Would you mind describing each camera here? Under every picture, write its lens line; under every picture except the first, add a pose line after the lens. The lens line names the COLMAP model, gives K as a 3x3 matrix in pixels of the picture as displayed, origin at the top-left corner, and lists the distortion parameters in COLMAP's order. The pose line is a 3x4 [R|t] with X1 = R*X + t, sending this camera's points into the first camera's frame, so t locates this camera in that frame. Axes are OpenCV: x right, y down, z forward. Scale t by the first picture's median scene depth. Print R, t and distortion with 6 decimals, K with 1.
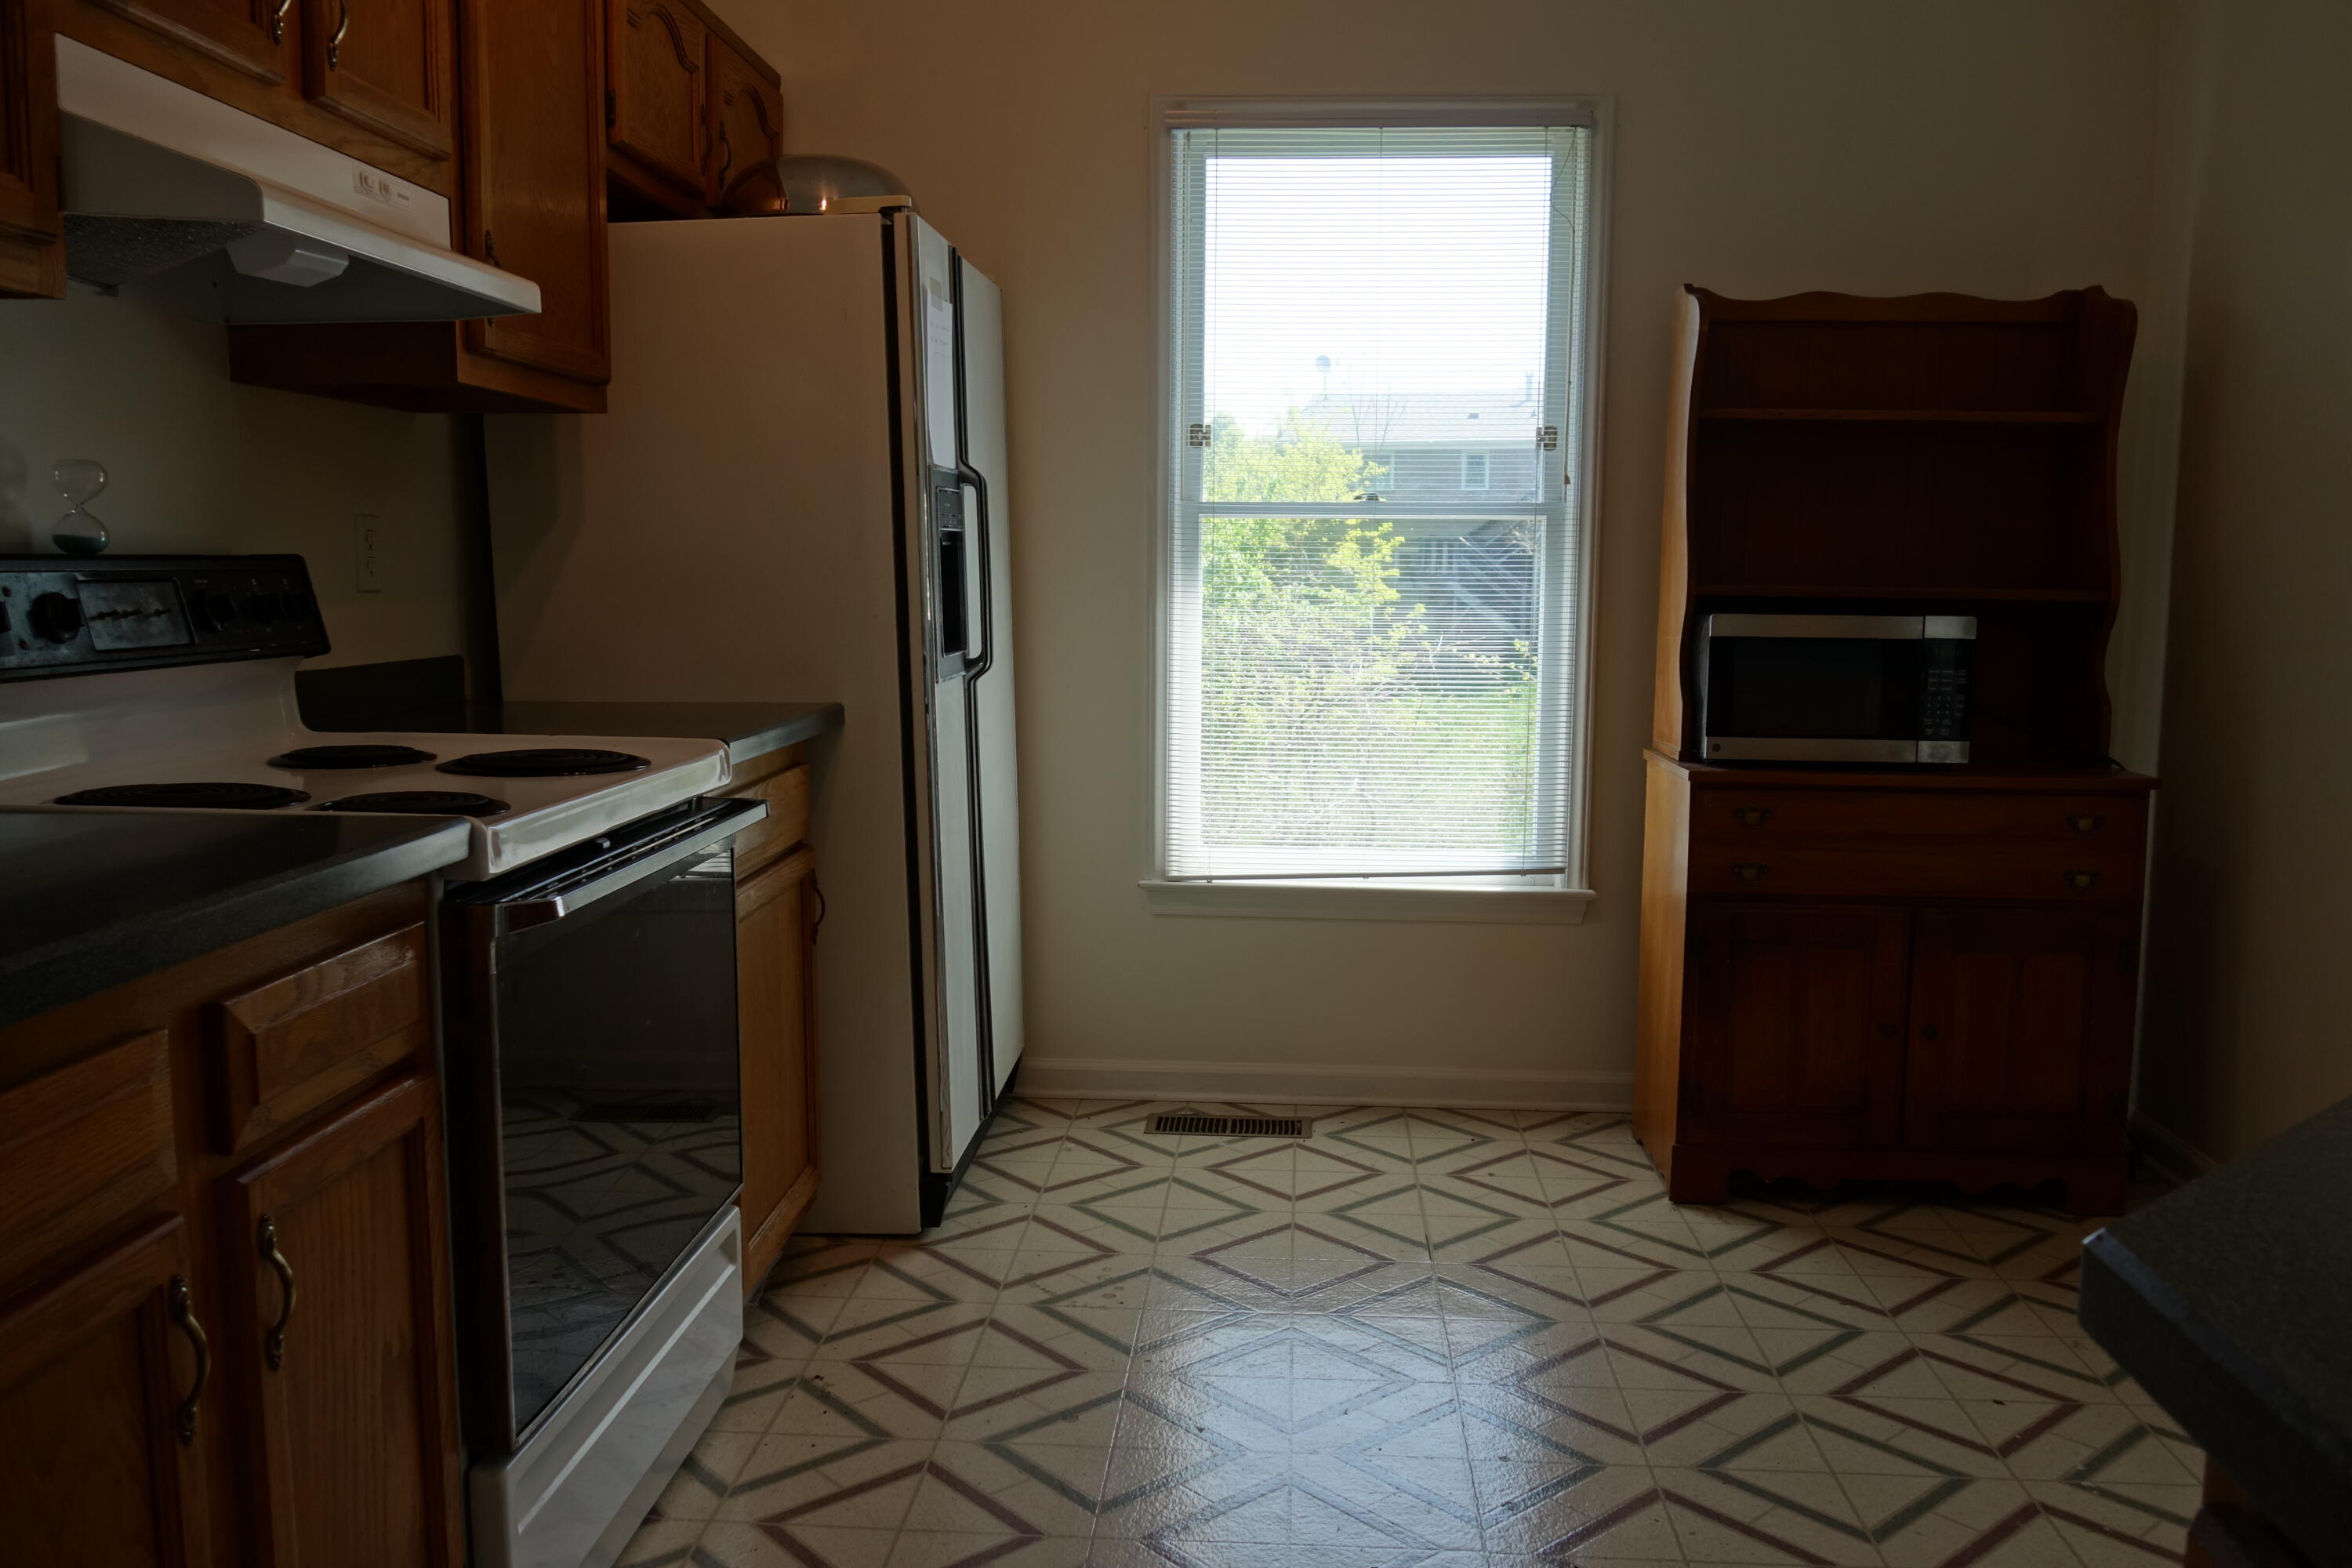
lens RADIAL K [[1866.0, 0, 1176.0], [0, 1866.0, 784.0], [0, 0, 1]] dist [-0.016978, -0.009235]
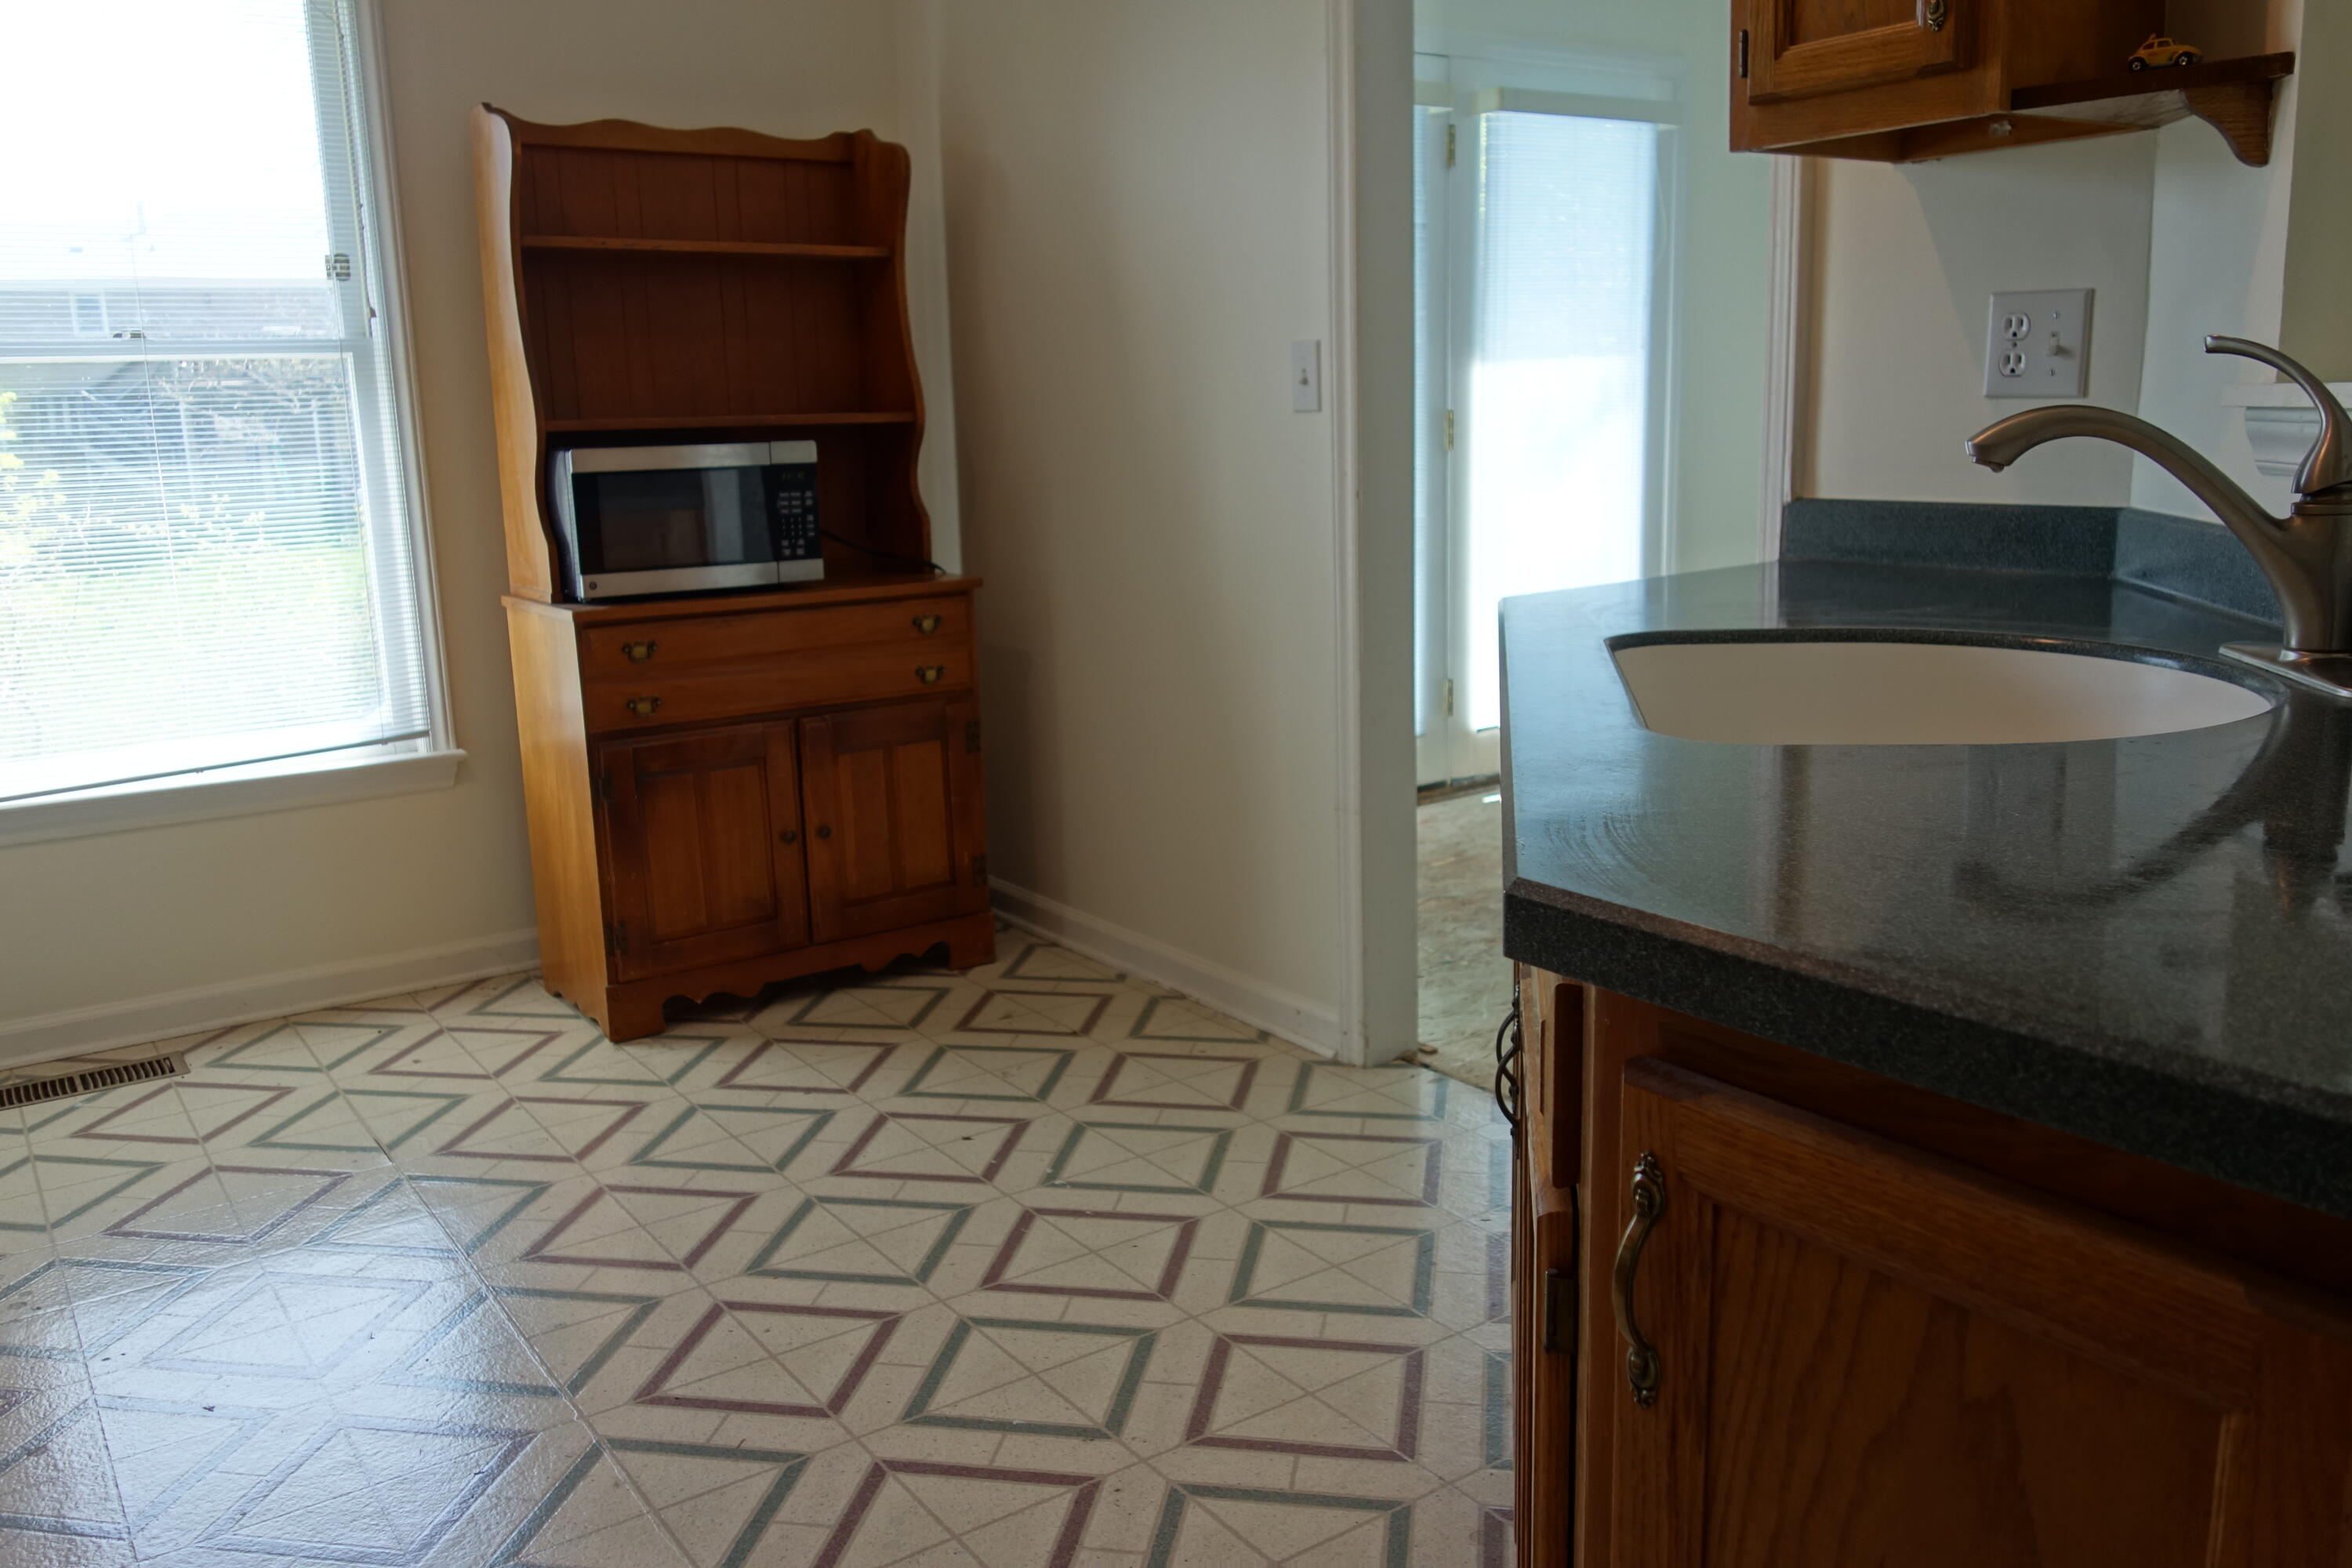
lens RADIAL K [[1862.5, 0, 1176.0], [0, 1862.5, 784.0], [0, 0, 1]] dist [-0.007715, -0.013499]
pose [[0.776491, -0.153977, 0.611026, -0.100778], [0.103644, 0.987687, 0.117184, 0.000798], [-0.621546, -0.027664, 0.782889, 0.034546]]
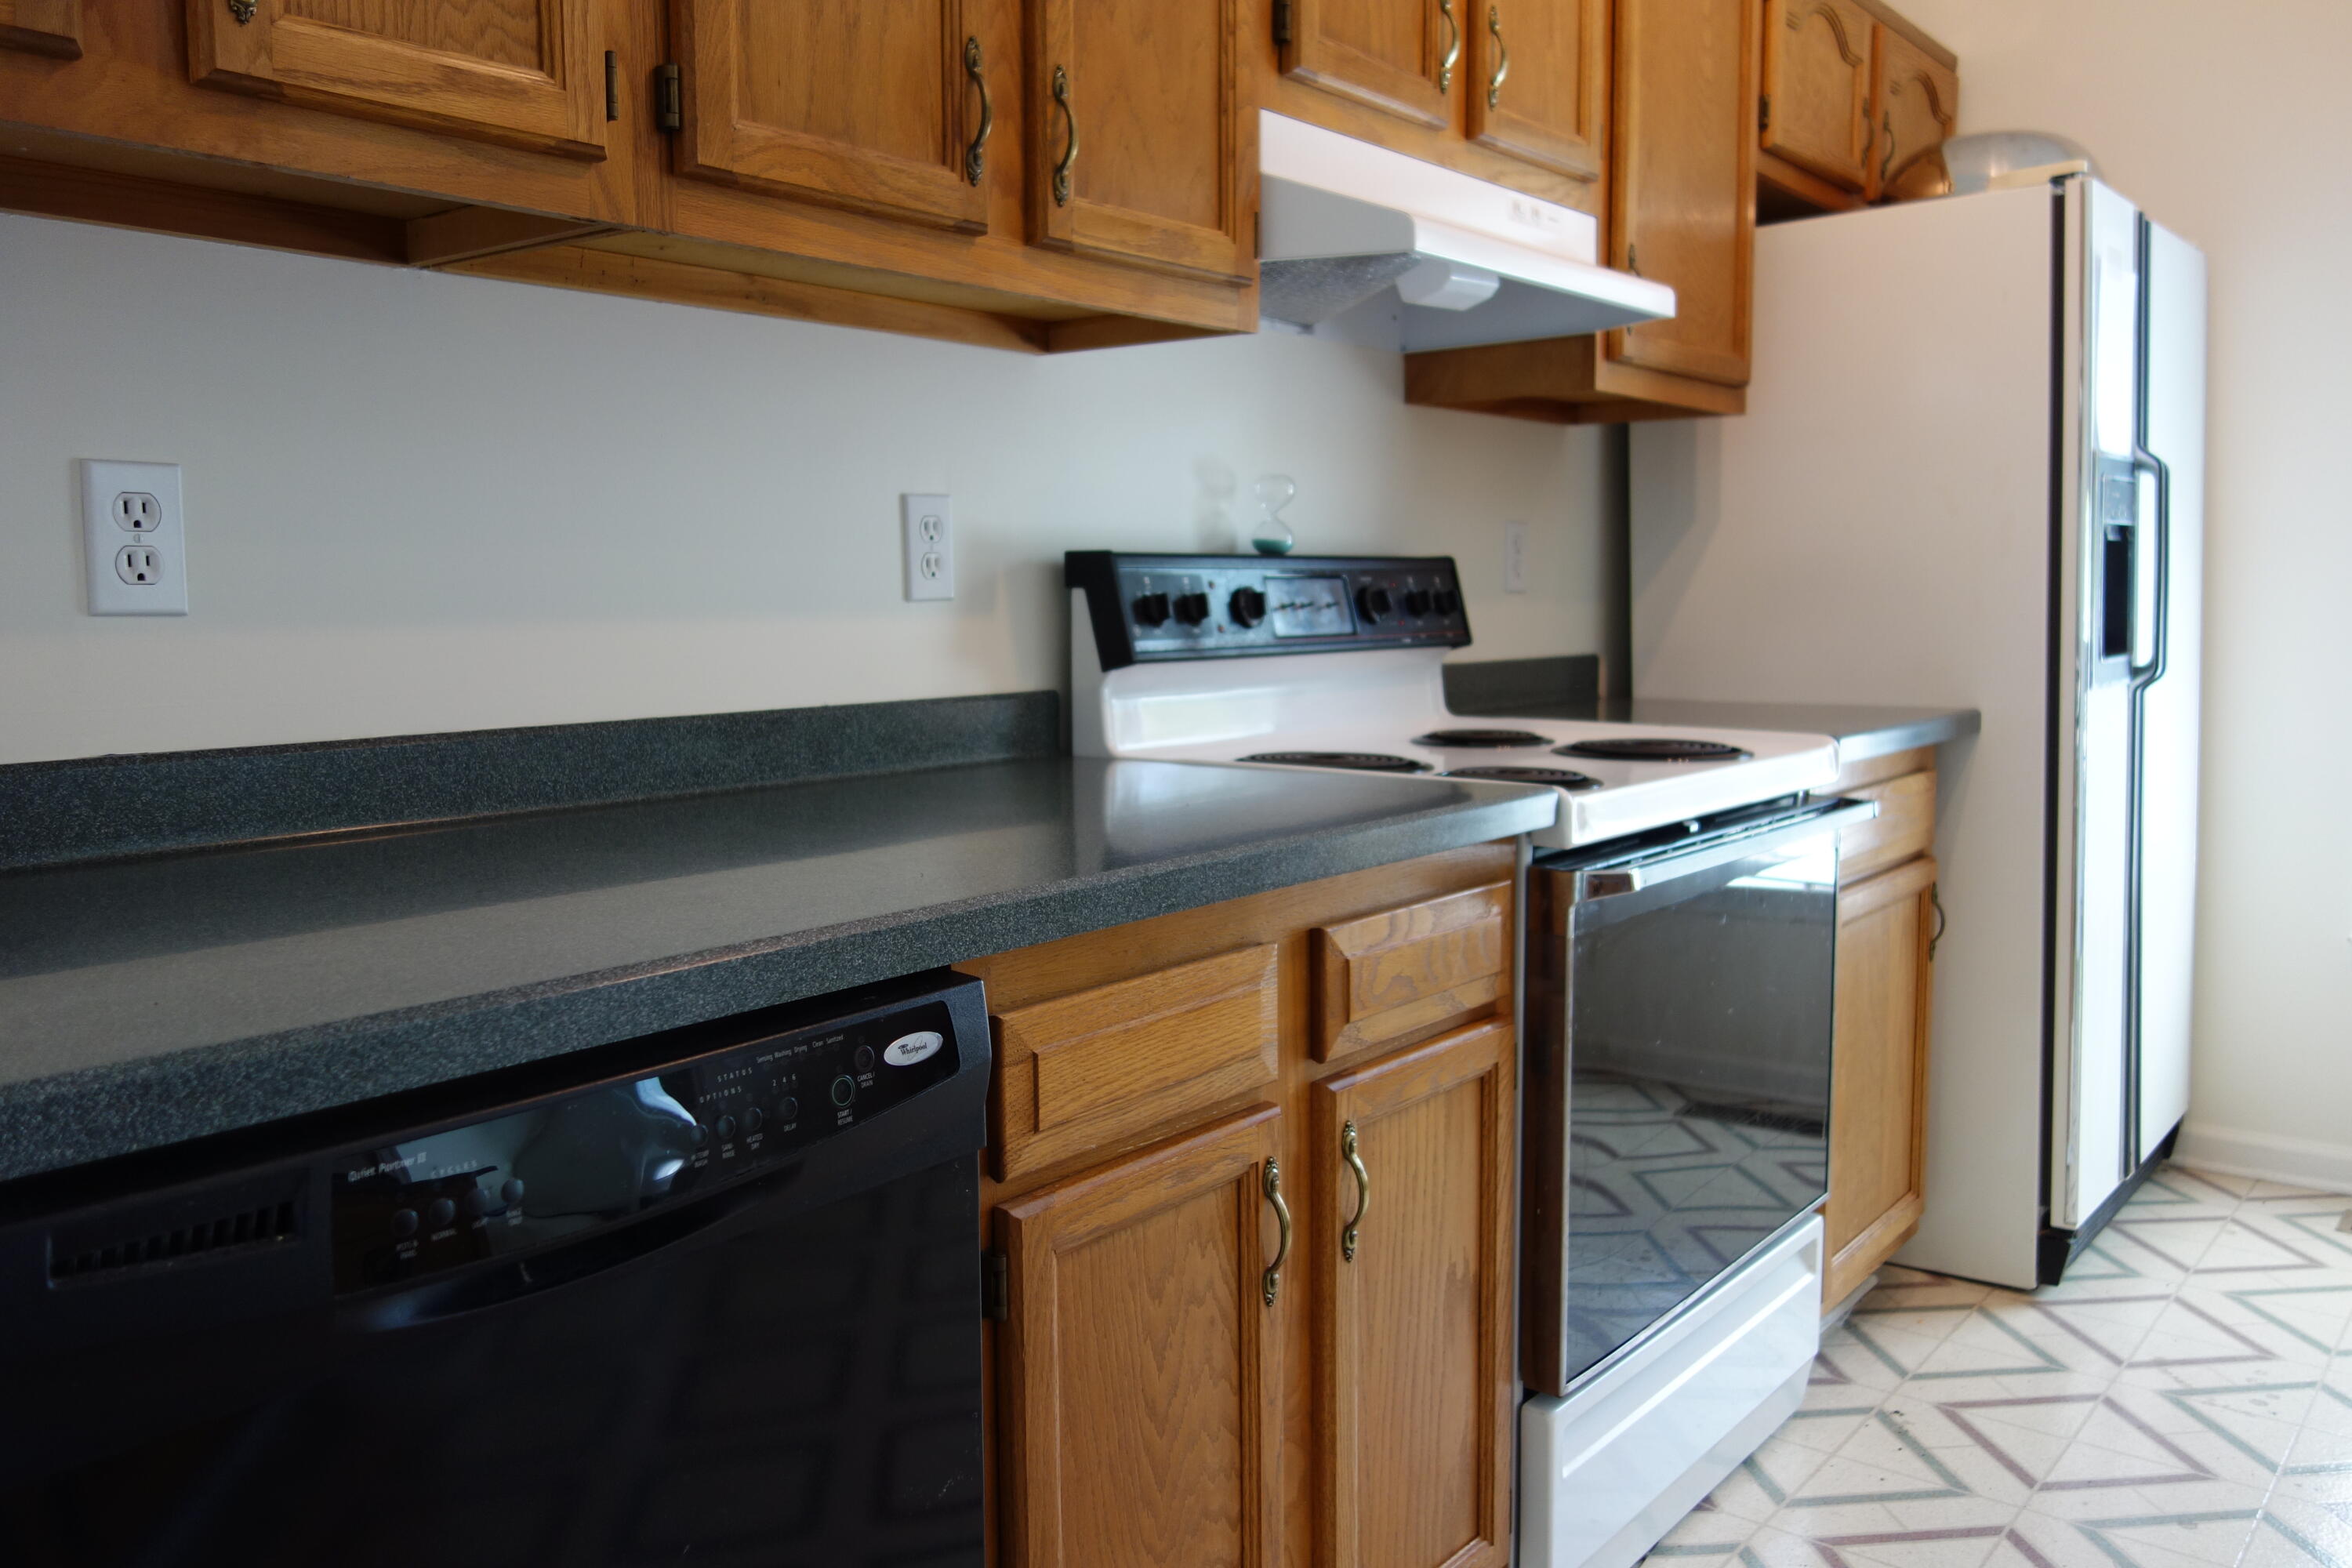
lens RADIAL K [[1862.5, 0, 1176.0], [0, 1862.5, 784.0], [0, 0, 1]] dist [-0.007715, -0.013499]
pose [[0.814609, 0.048619, -0.577969, 0.034216], [-0.057849, 0.998322, 0.002445, 0.015258], [0.577118, 0.031443, 0.816055, 0.004020]]
